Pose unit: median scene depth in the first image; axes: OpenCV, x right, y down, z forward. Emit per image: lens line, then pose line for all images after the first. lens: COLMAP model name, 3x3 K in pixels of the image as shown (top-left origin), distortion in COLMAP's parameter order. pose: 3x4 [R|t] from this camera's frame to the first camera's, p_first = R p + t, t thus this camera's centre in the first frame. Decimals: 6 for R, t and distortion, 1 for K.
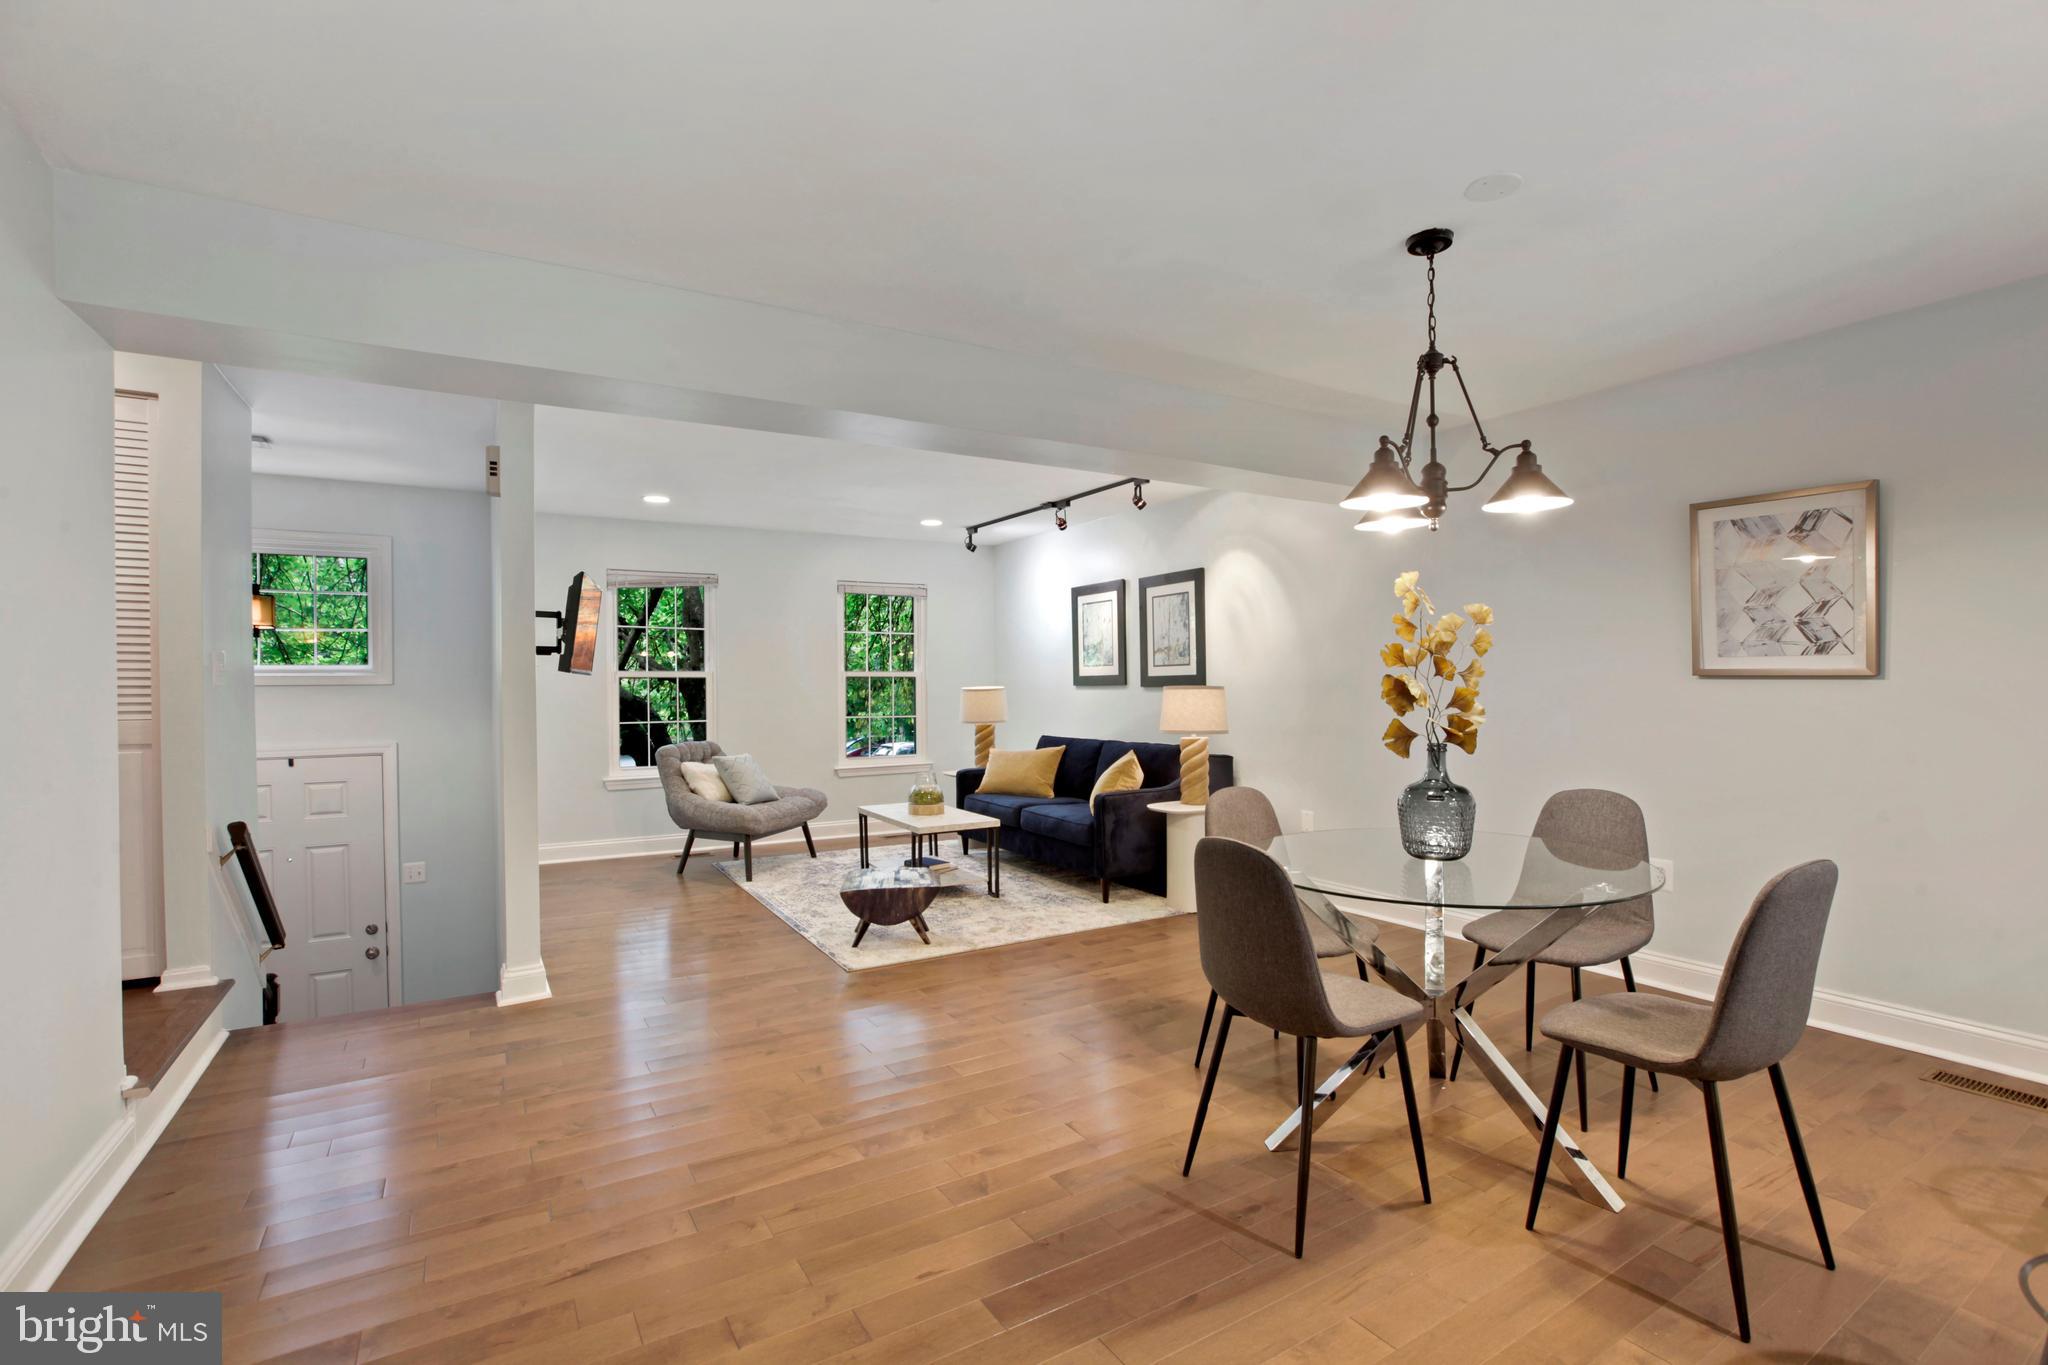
lens RADIAL K [[933.5, 0, 1030.6], [0, 933.5, 686.9], [0, 0, 1]] dist [-0.055260, 0.021028]
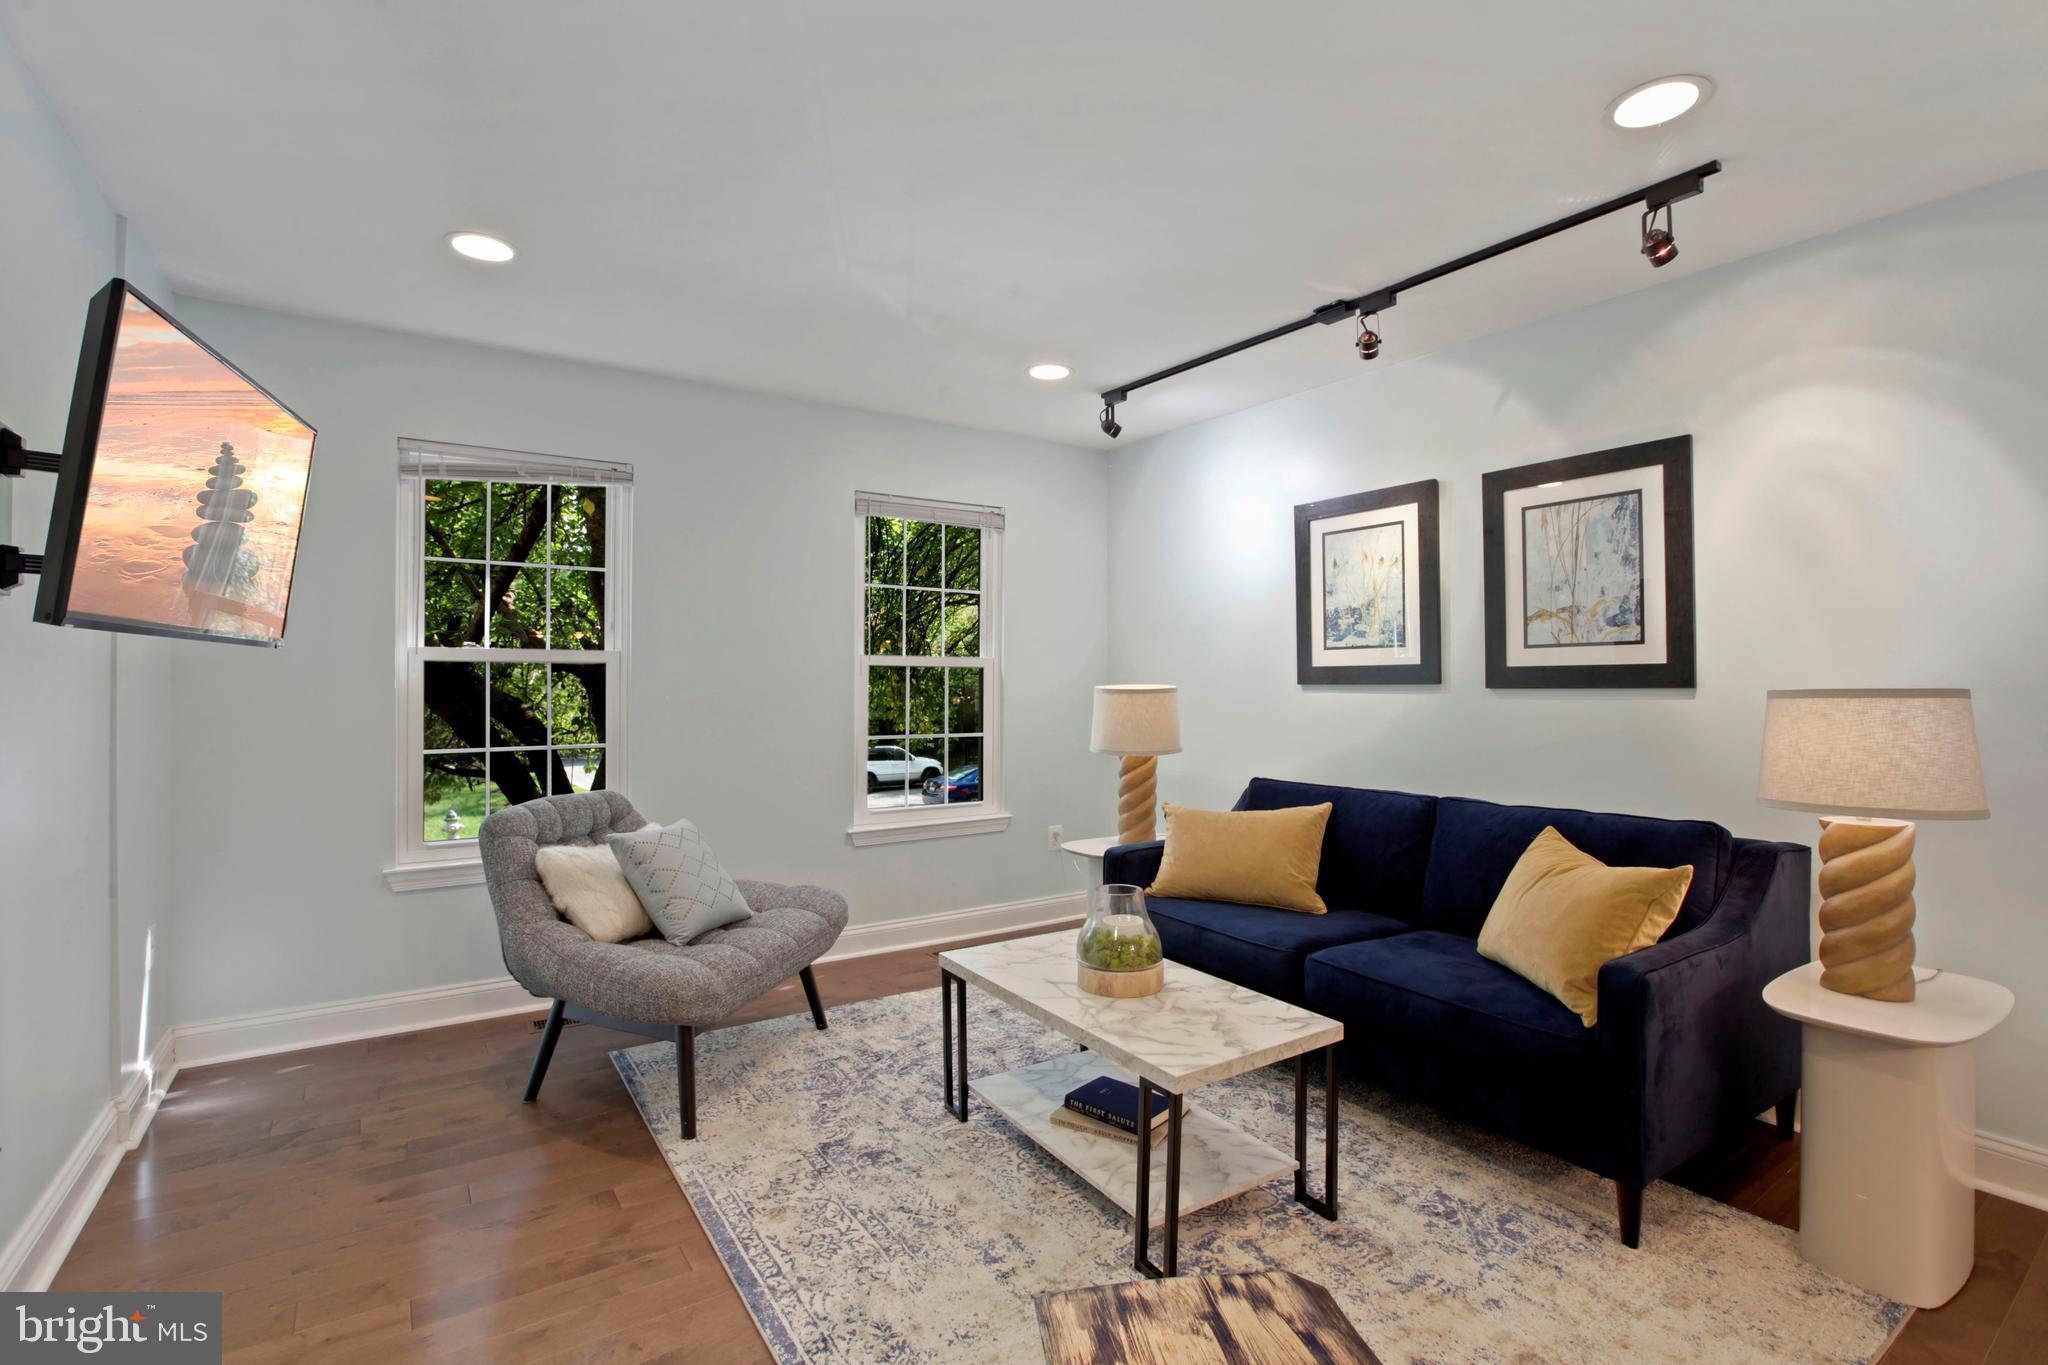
lens RADIAL K [[942.8, 0, 1028.2], [0, 942.8, 669.9], [0, 0, 1]] dist [-0.048516, 0.017227]
pose [[0.998354, 0.009157, 0.056617, -0.171105], [-0.008318, 0.999852, -0.015046, -0.000330], [-0.056747, 0.014550, 0.998283, 0.553069]]
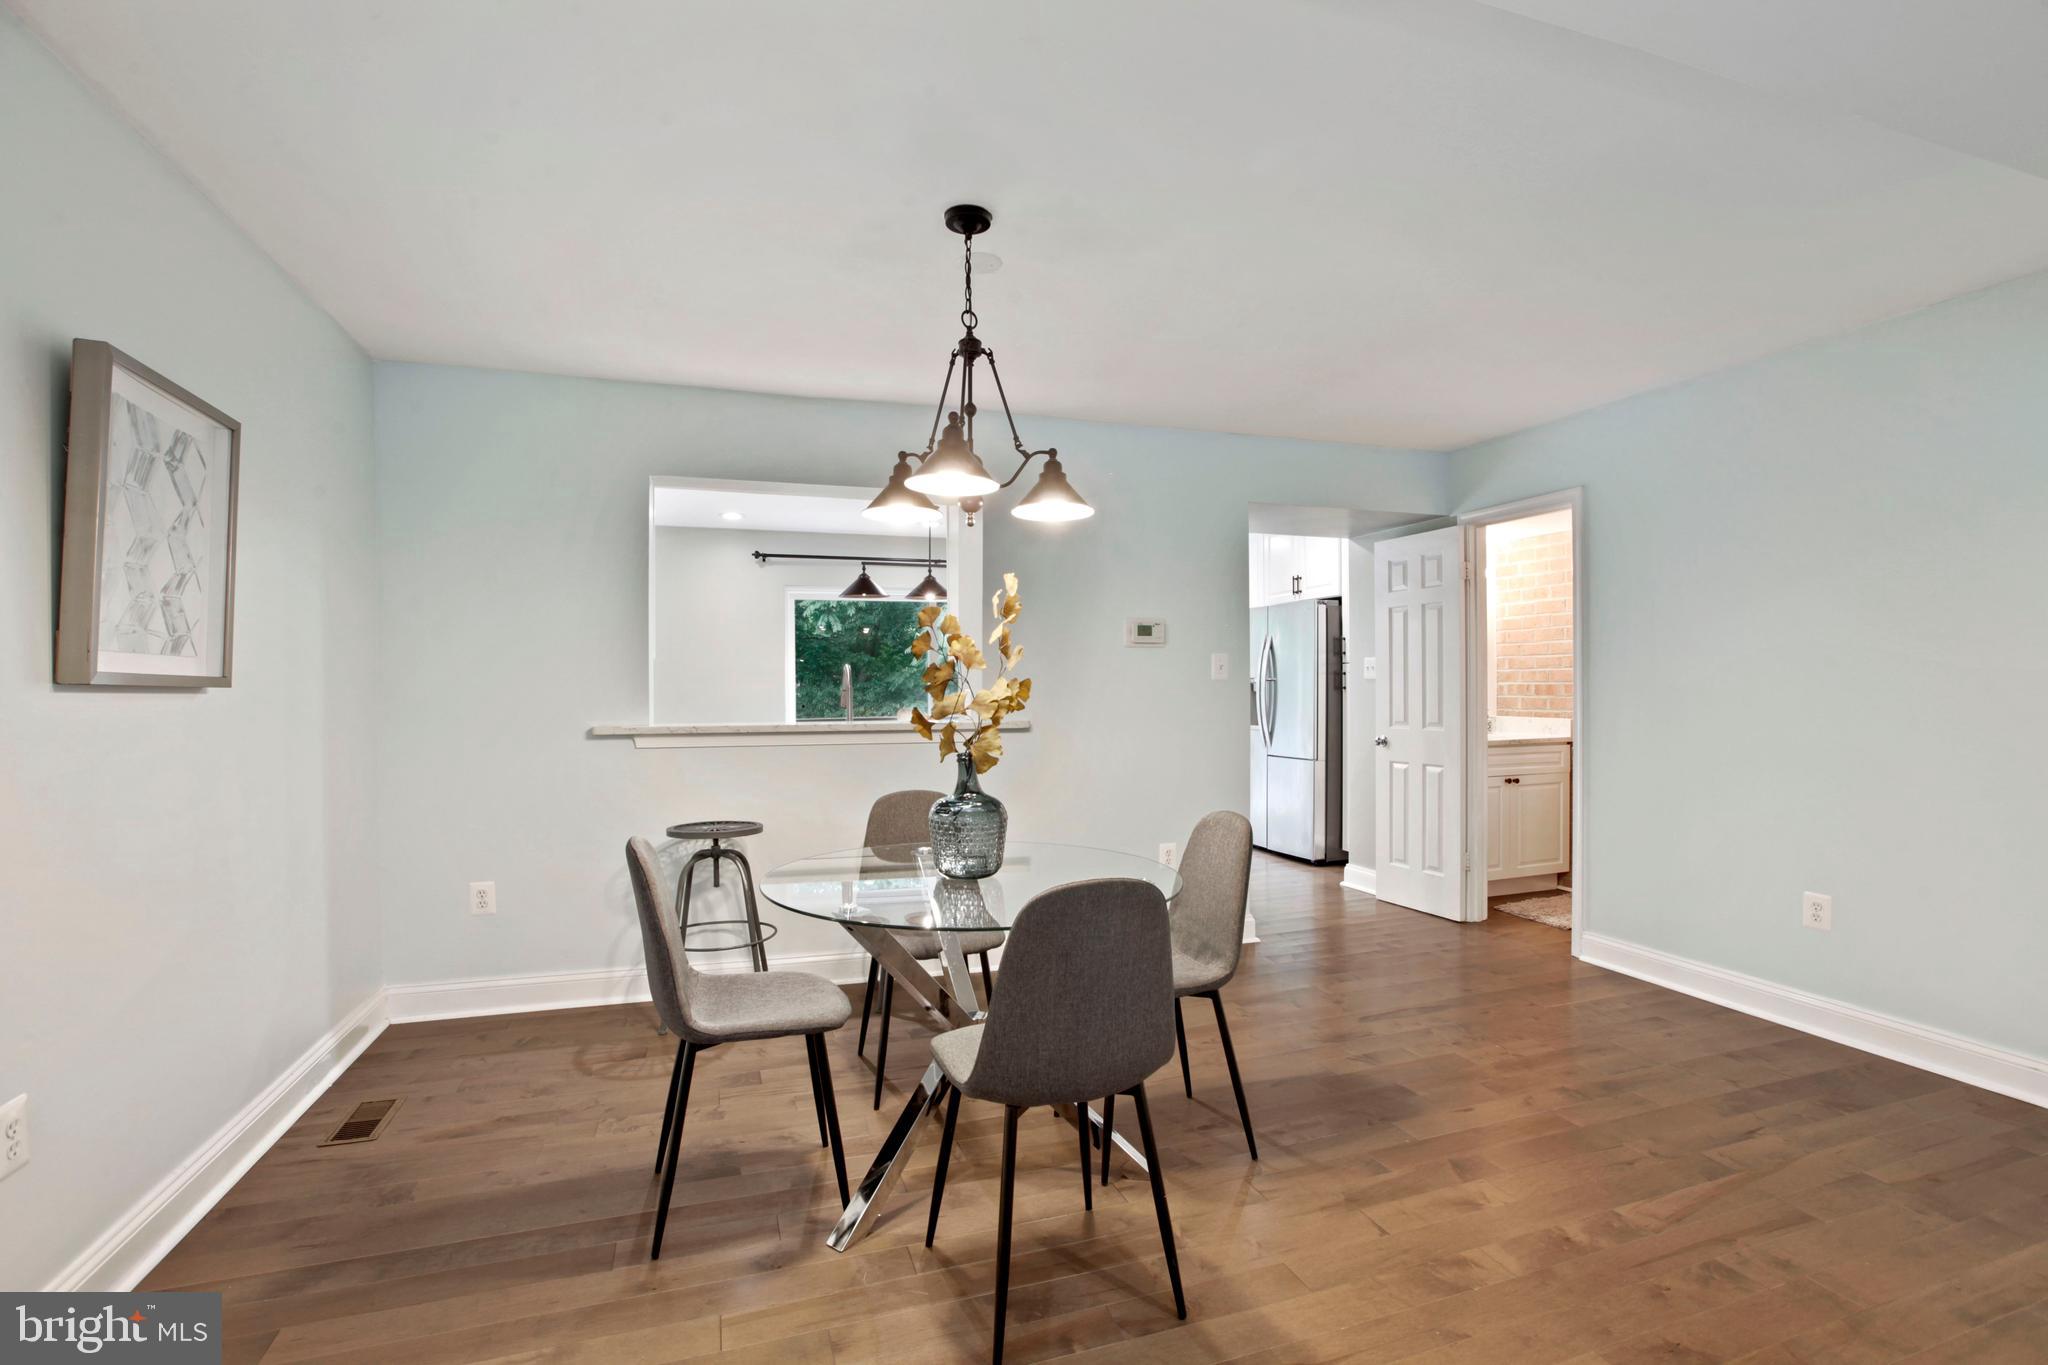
lens RADIAL K [[935.6, 0, 1029.9], [0, 935.6, 696.0], [0, 0, 1]] dist [-0.051549, 0.019090]
pose [[-0.975635, 0.009886, 0.219179, 0.071659], [0.013008, 0.999833, 0.012806, -0.003477], [-0.219016, 0.015345, -0.975601, 0.807488]]
